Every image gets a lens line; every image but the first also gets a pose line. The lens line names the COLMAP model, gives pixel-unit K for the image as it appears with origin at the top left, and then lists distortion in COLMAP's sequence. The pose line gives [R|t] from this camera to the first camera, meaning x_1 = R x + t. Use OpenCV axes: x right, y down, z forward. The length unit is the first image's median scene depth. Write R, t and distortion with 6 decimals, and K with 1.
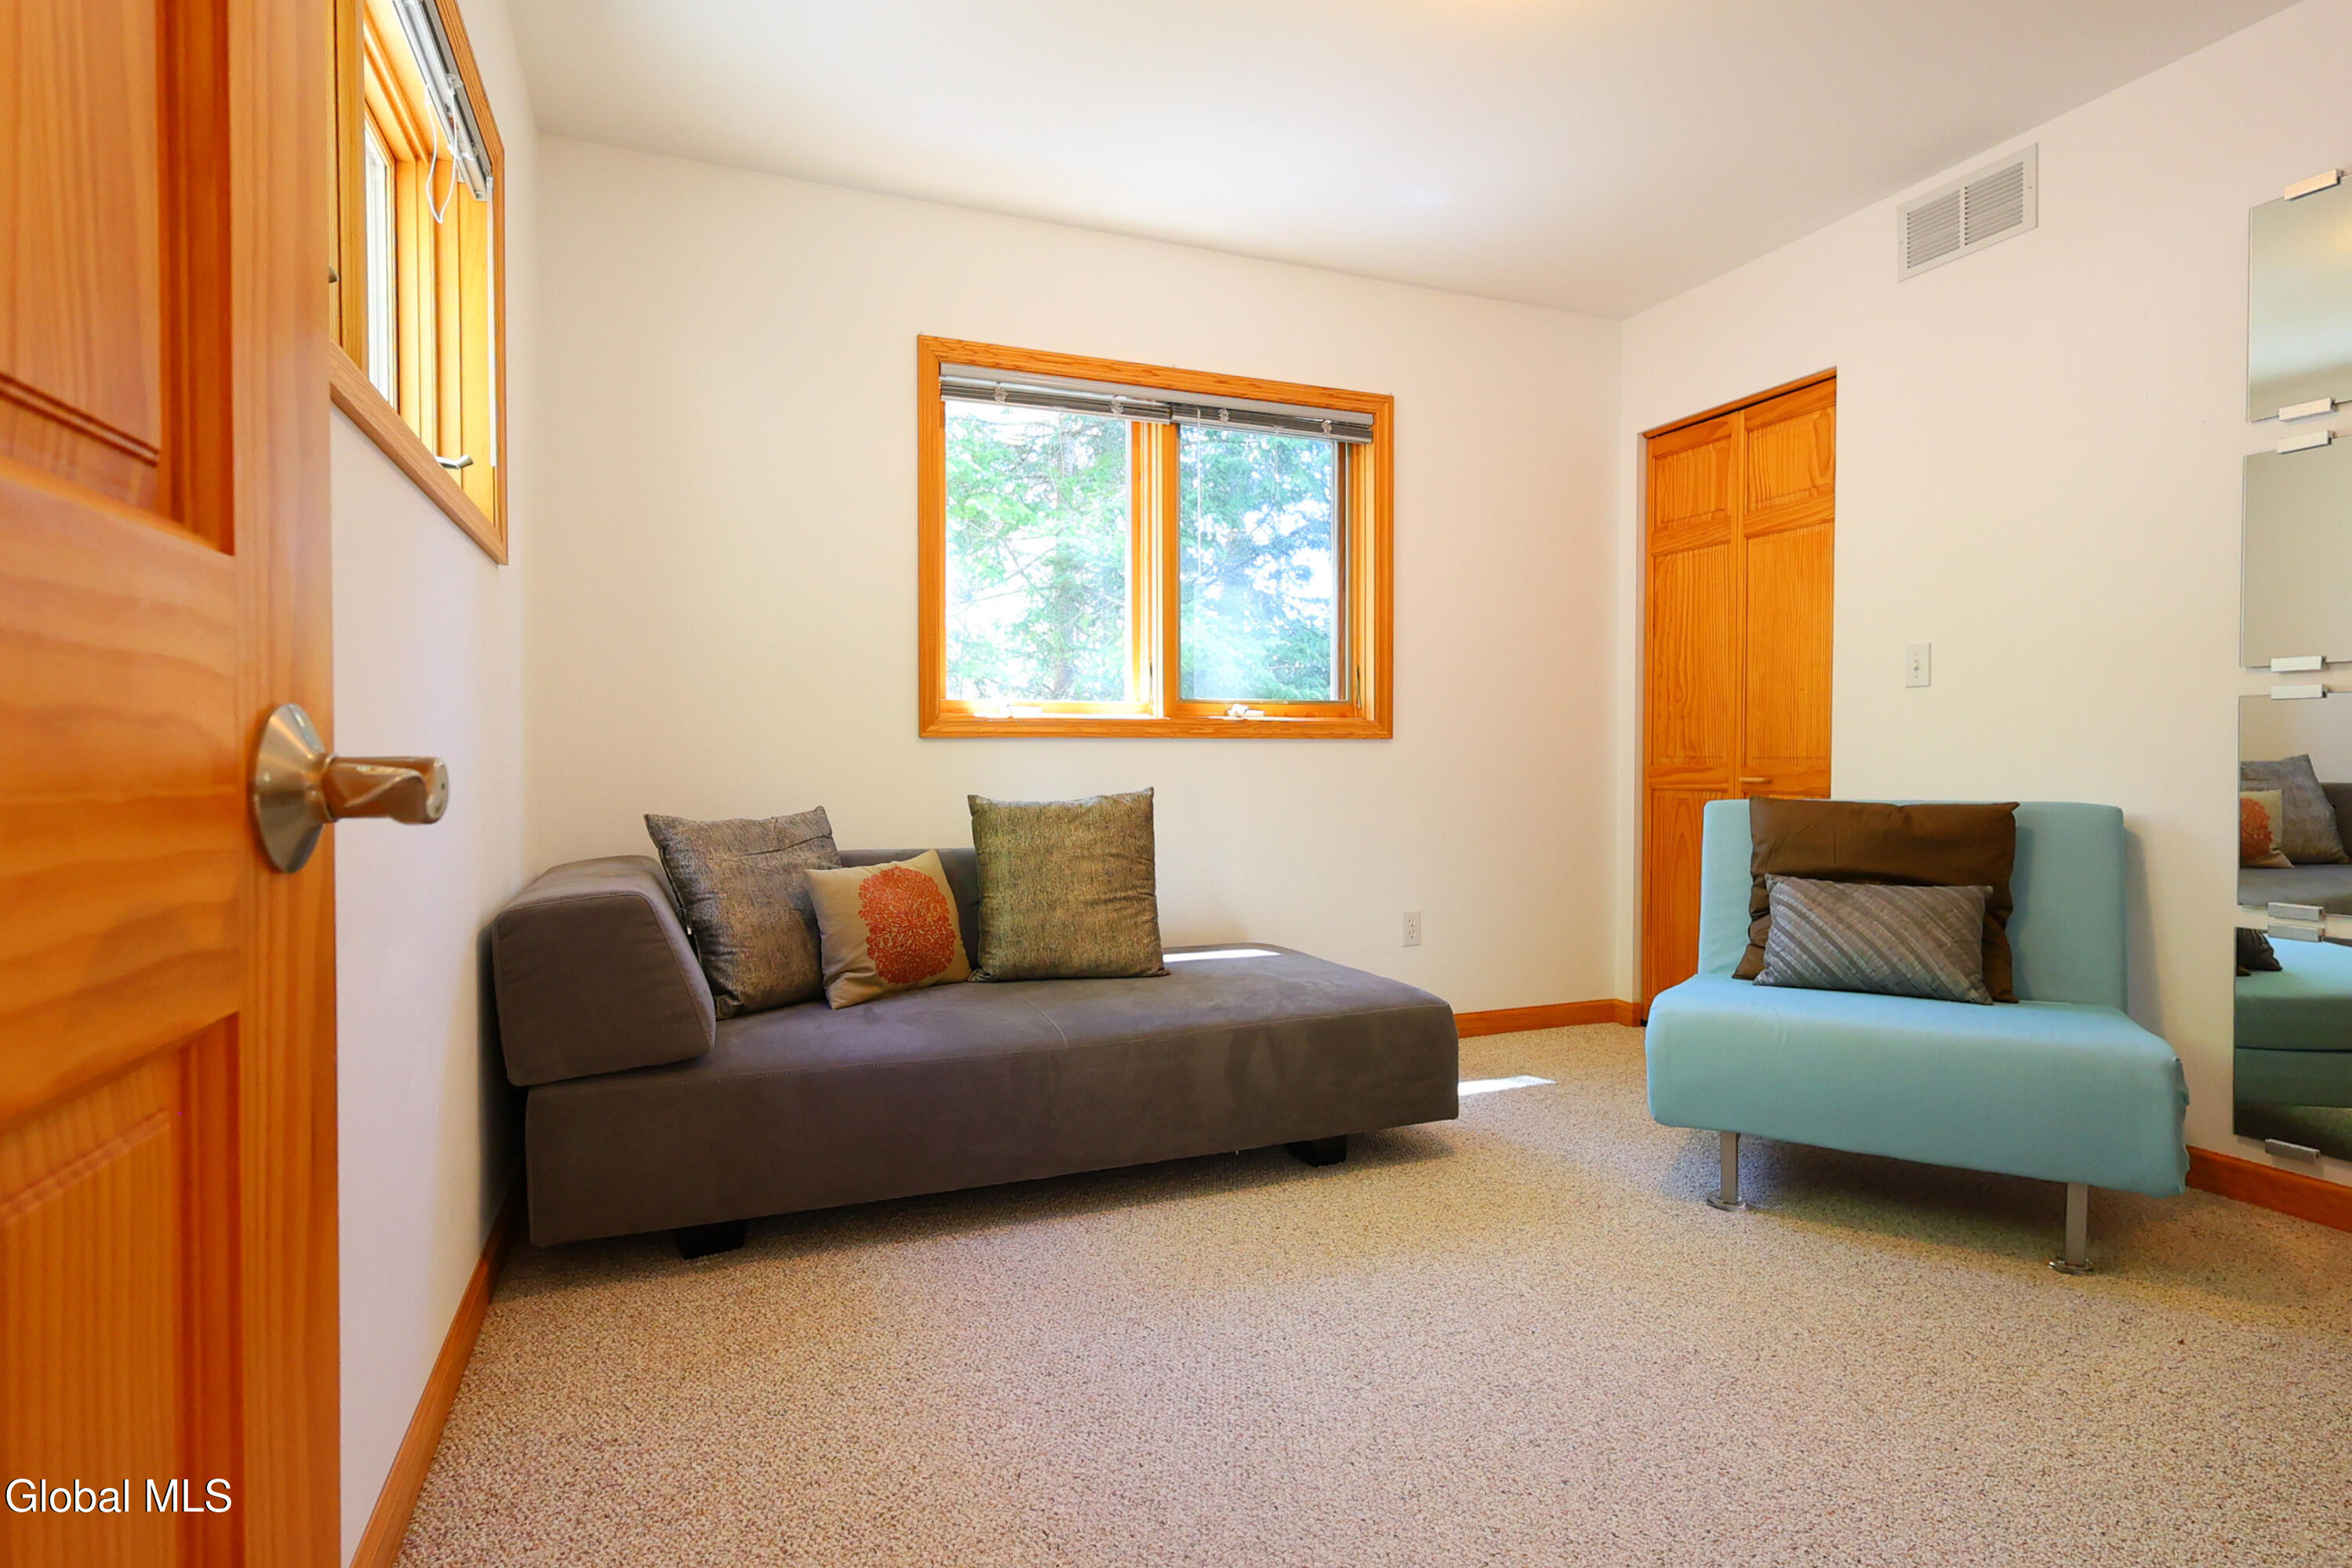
lens RADIAL K [[1144.9, 0, 1165.9], [0, 1144.9, 783.6], [0, 0, 1]] dist [-0.000898, 0.001423]
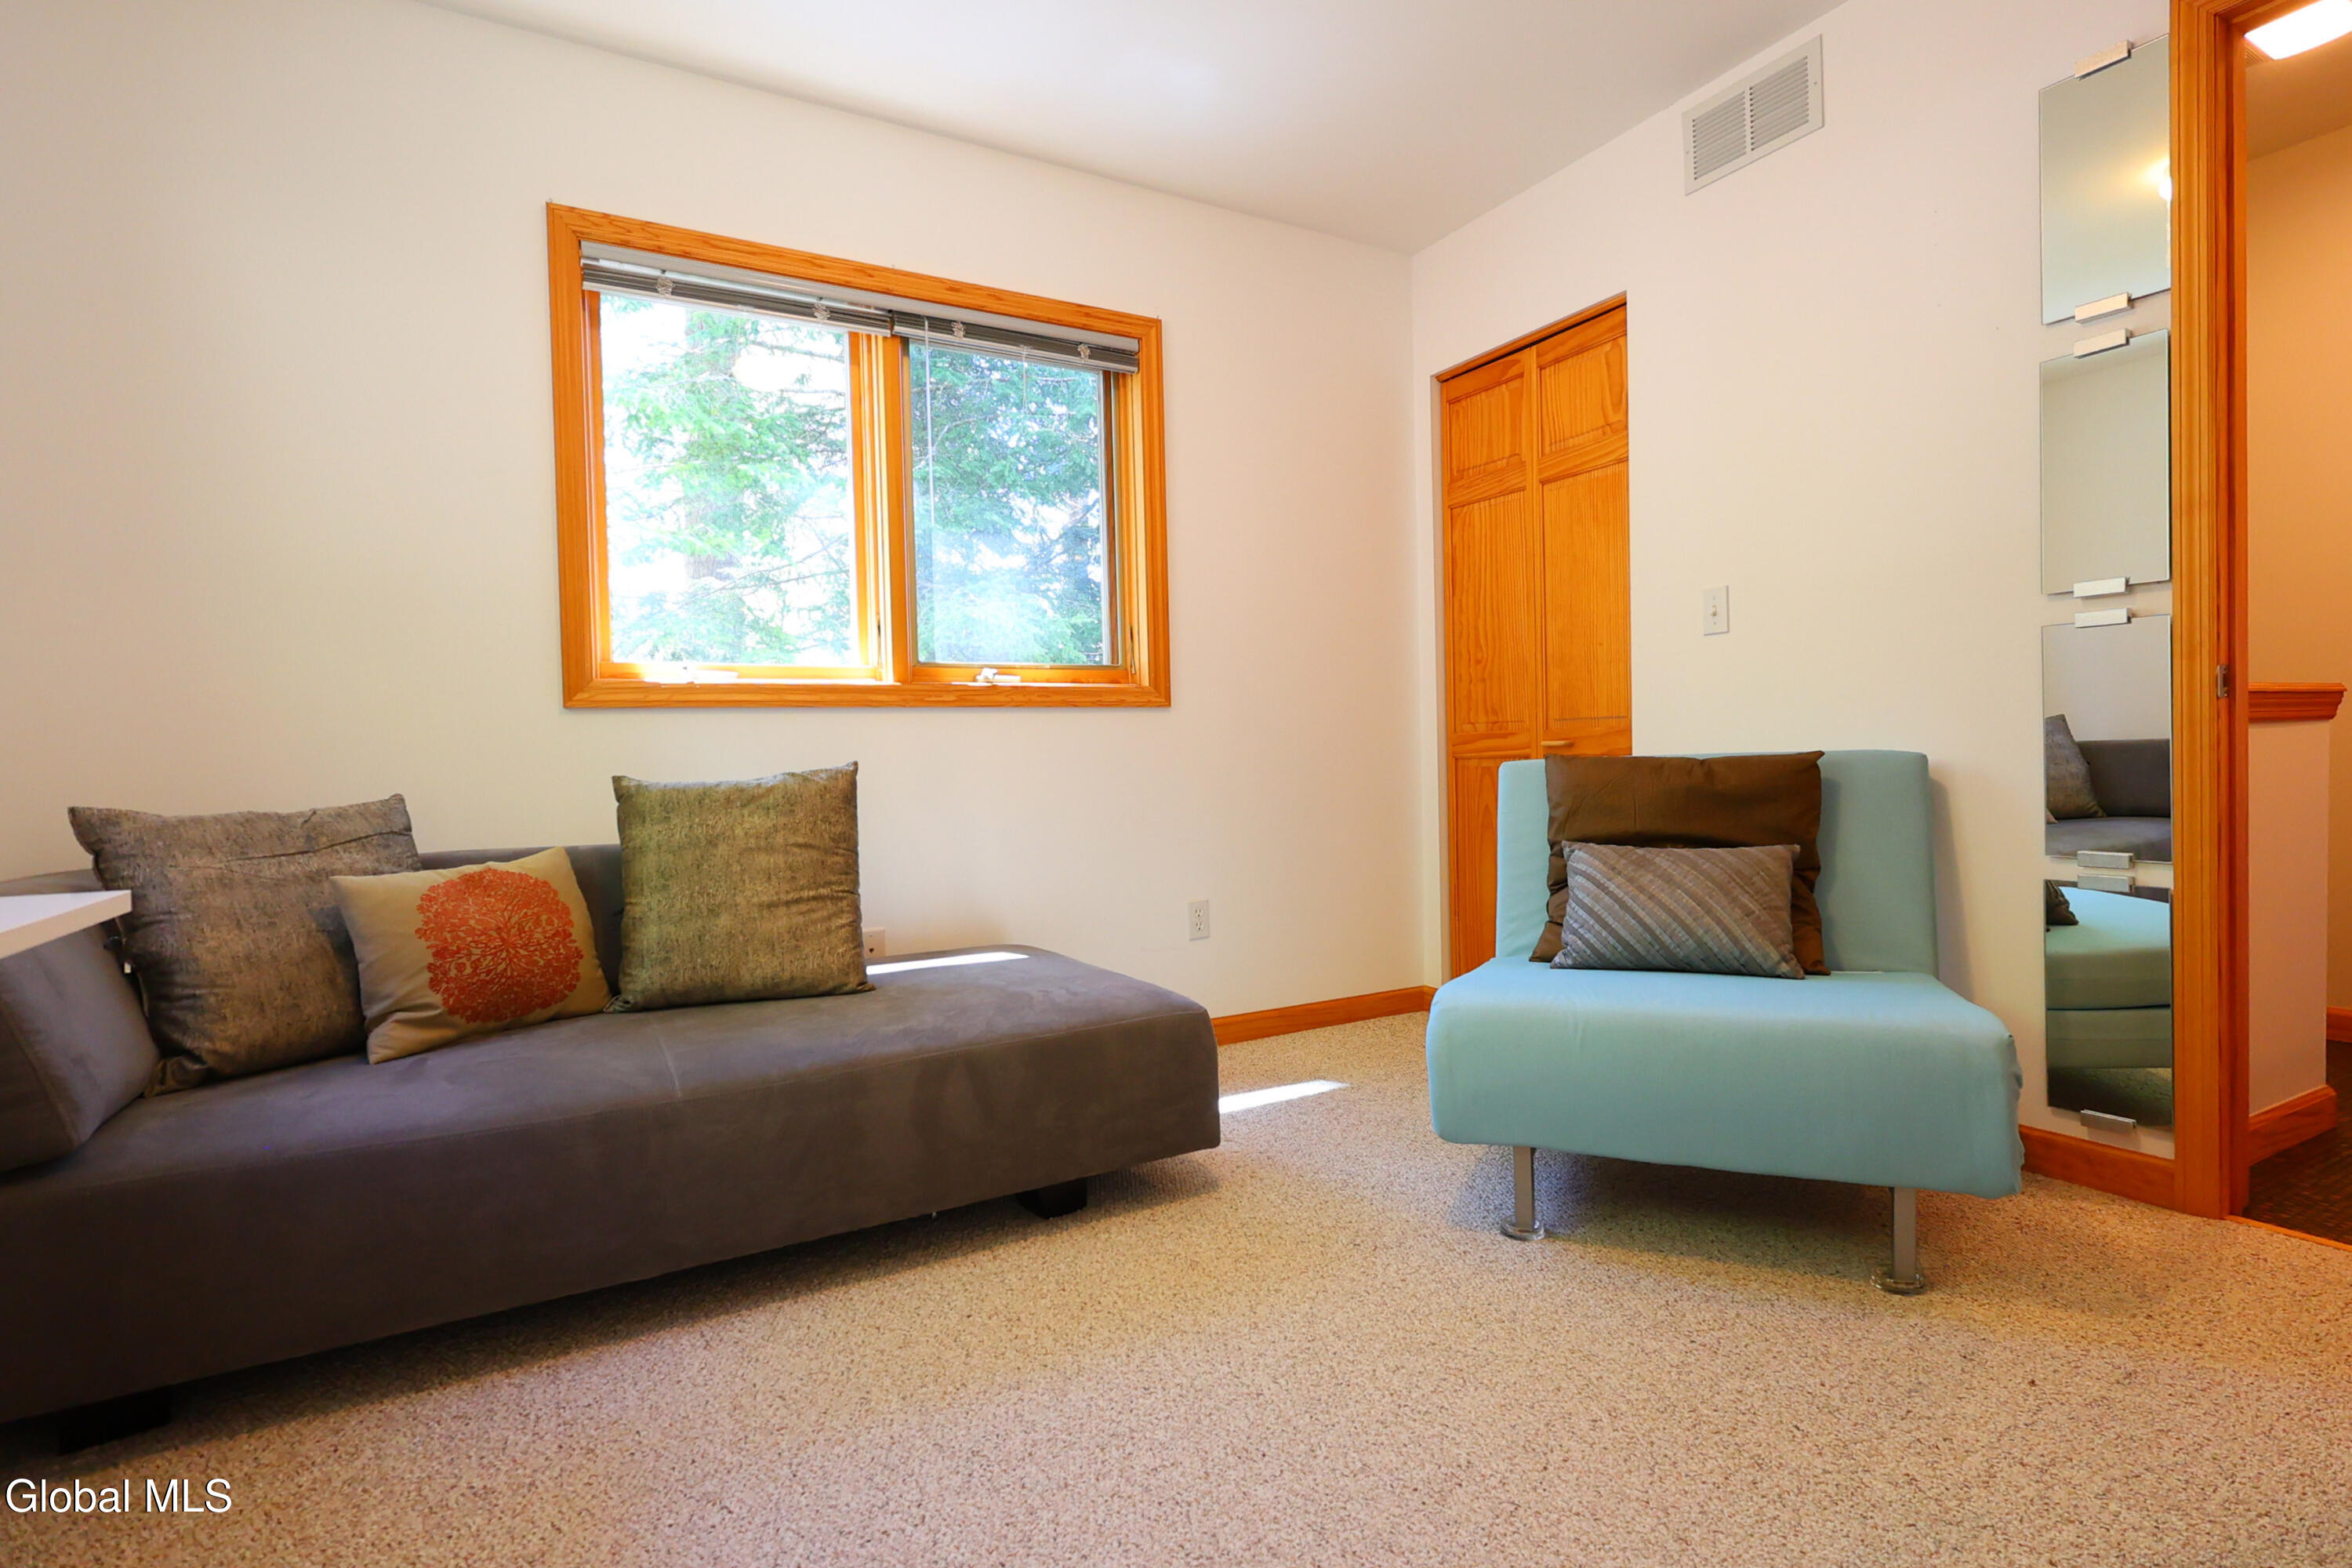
lens RADIAL K [[1144.9, 0, 1179.7], [0, 1144.9, 779.3], [0, 0, 1]] dist [-0.000898, 0.001423]
pose [[0.989691, -0.026239, 0.140793, 0.122324], [0.026359, 0.999652, 0.001013, 0.025668], [-0.140771, 0.002709, 0.990038, 0.188705]]
